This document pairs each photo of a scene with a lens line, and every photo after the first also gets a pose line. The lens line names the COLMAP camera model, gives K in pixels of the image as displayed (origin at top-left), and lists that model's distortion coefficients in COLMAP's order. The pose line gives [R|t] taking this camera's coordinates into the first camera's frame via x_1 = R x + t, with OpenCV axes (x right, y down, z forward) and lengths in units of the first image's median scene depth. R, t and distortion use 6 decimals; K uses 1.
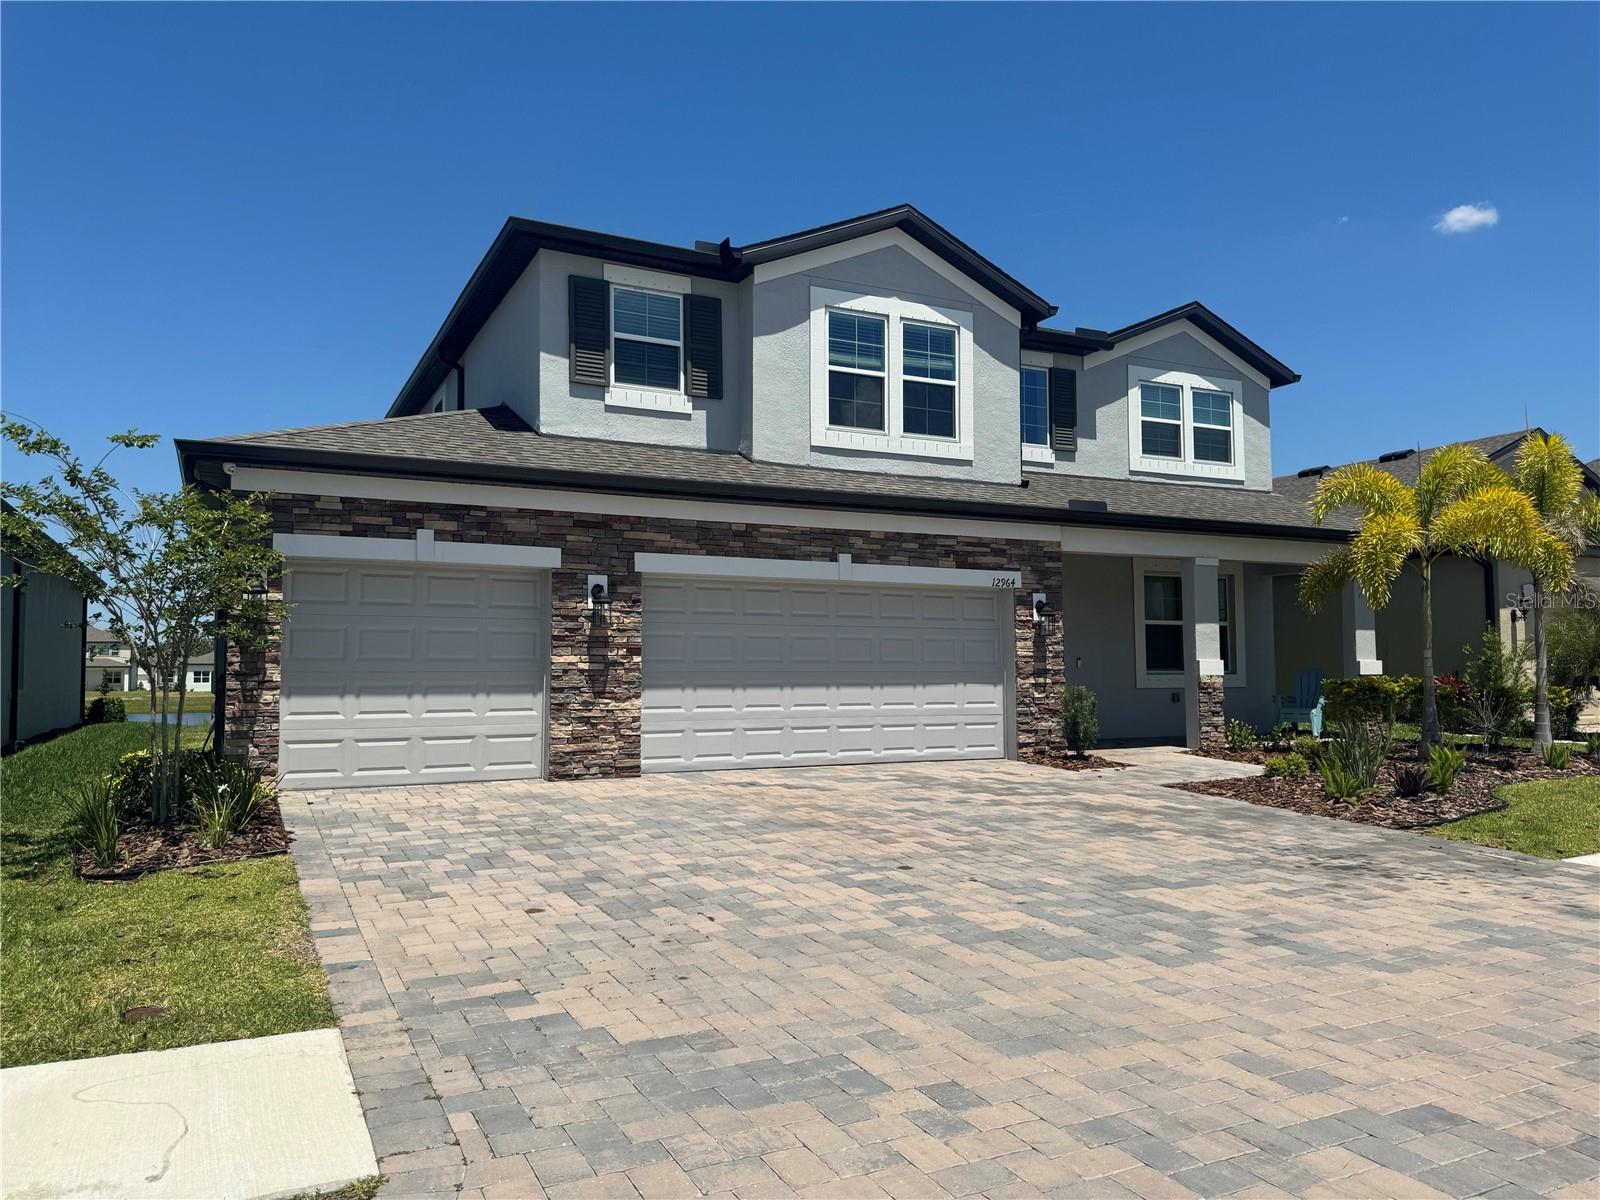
lens RADIAL K [[1130.0, 0, 796.9], [0, 1130.0, 637.3], [0, 0, 1]] dist [0.057327, -0.058788]
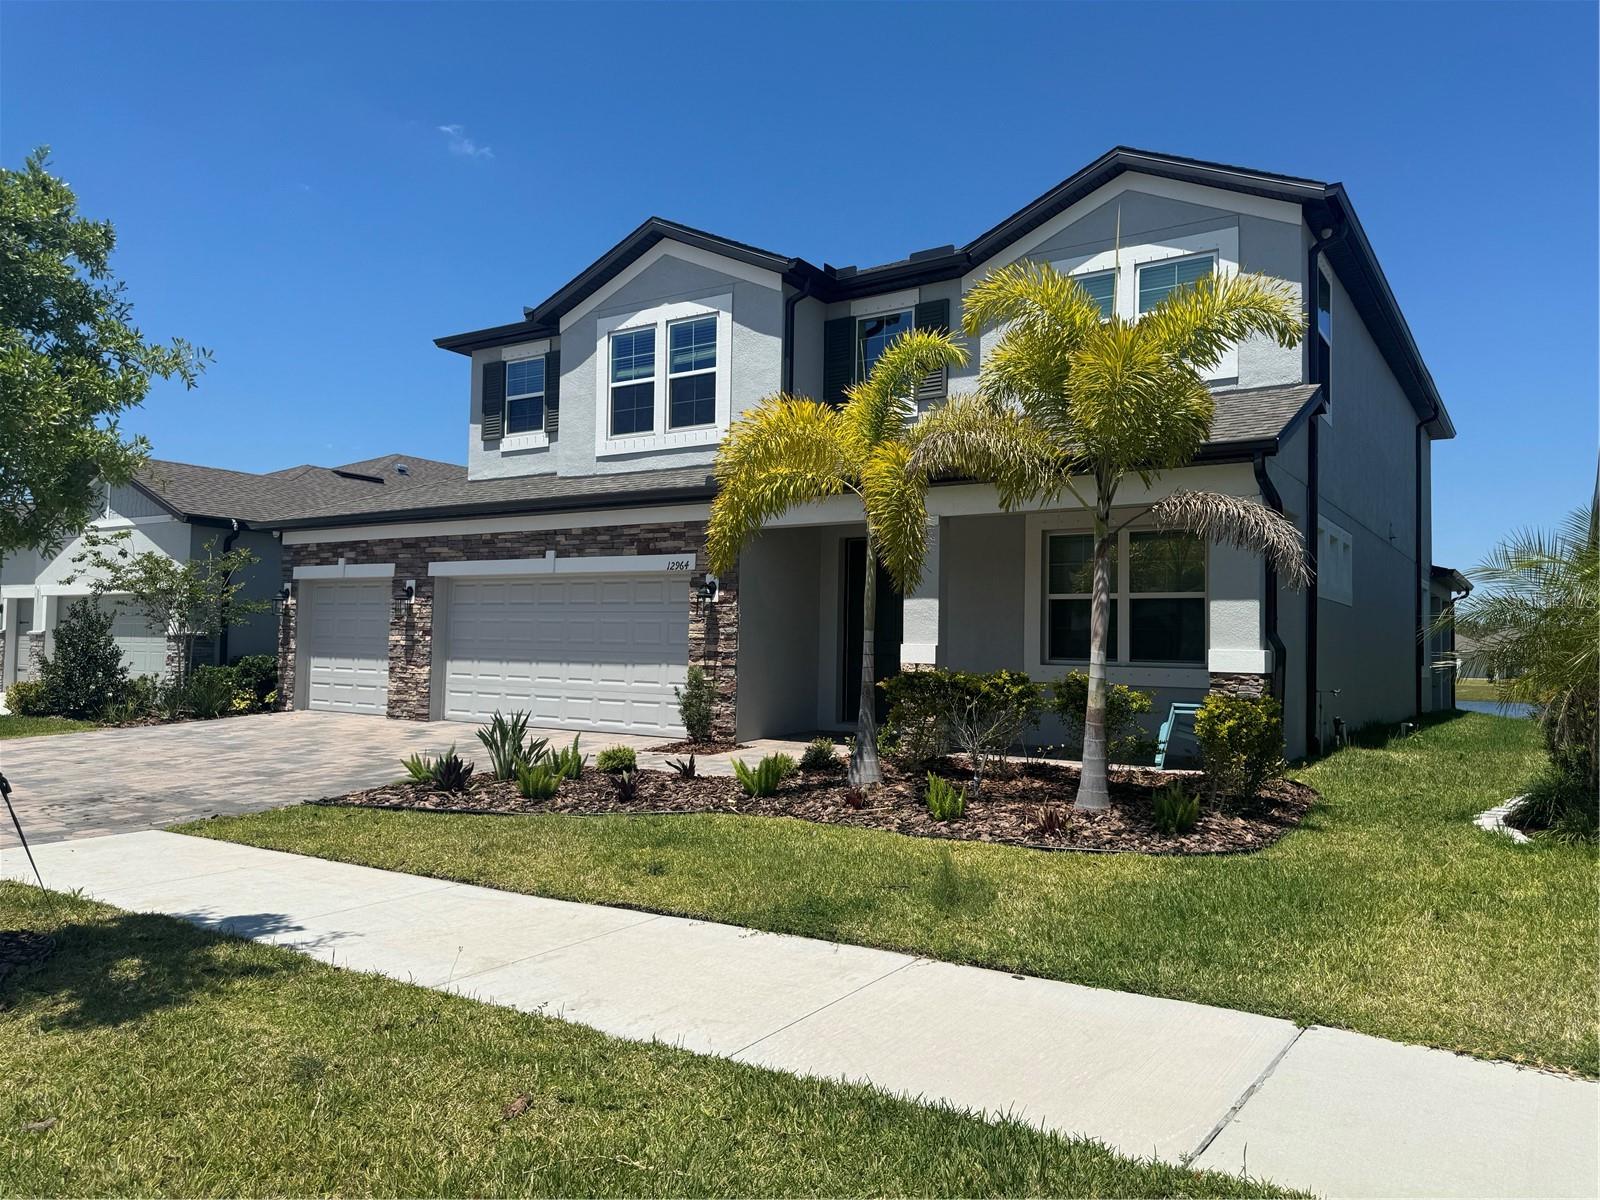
lens RADIAL K [[1130.0, 0, 806.4], [0, 1130.0, 638.6], [0, 0, 1]] dist [0.057327, -0.058788]
pose [[0.490017, 0.003256, -0.871707, 1.170568], [0.005544, 0.999961, 0.006852, 0.011400], [0.871695, -0.008191, 0.489979, 0.632310]]
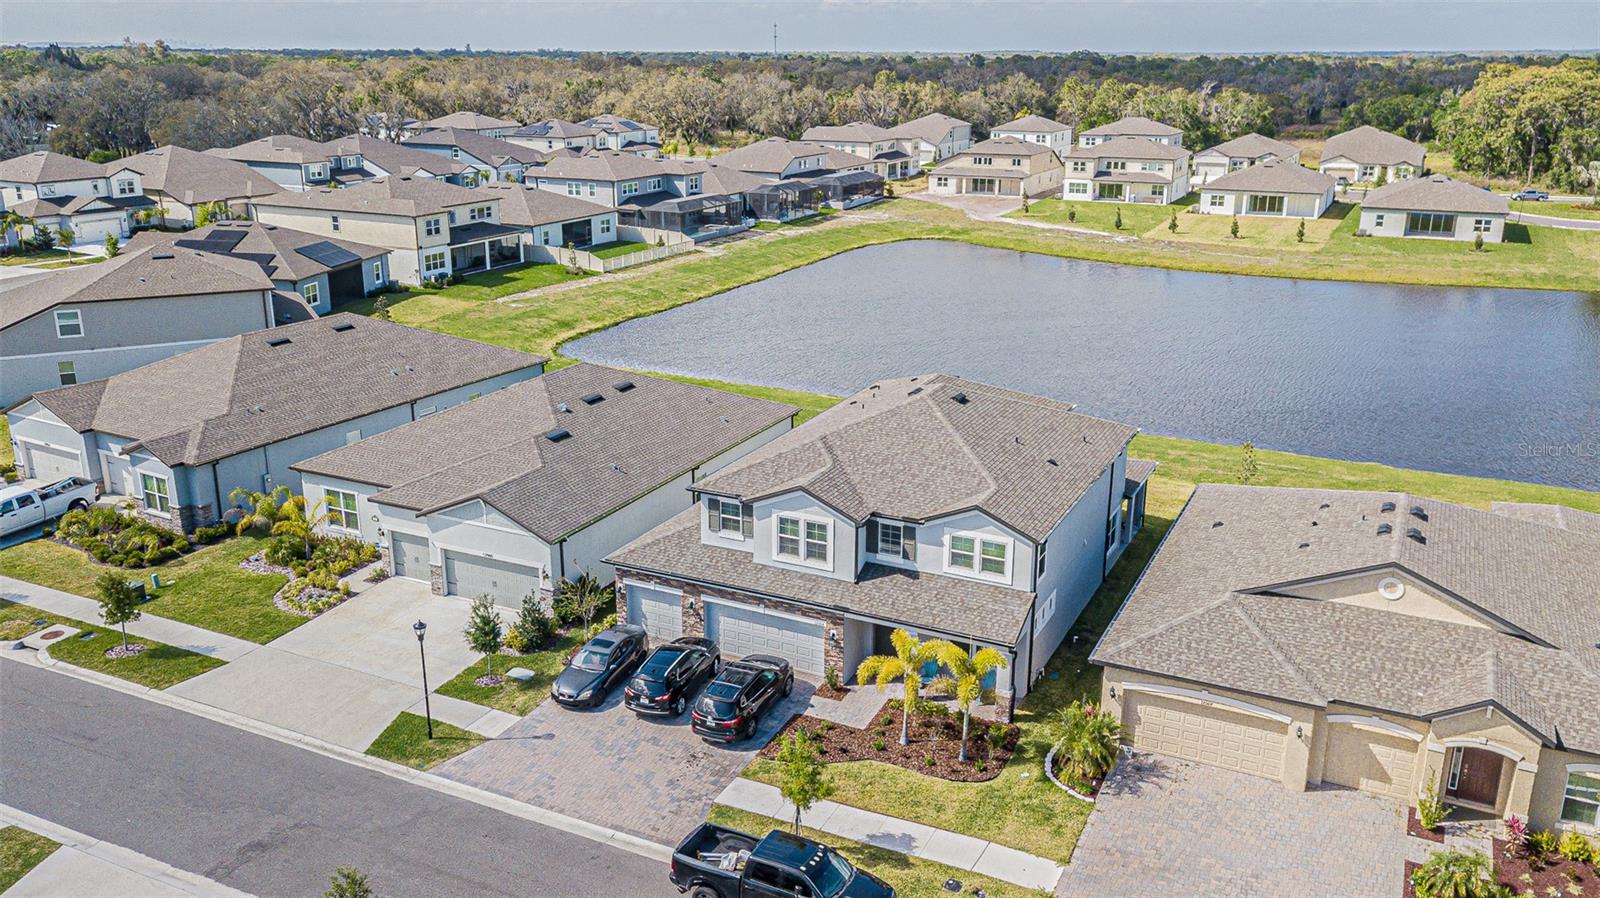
lens RADIAL K [[1278.5, 0, 797.5], [0, 1278.5, 444.3], [0, 0, 1]] dist [0.007547, 0.021844]
pose [[0.596266, 0.240607, -0.765882, 2.583768], [0.019487, 0.949410, 0.313436, -1.530347], [0.802550, -0.201816, 0.561412, -0.764907]]
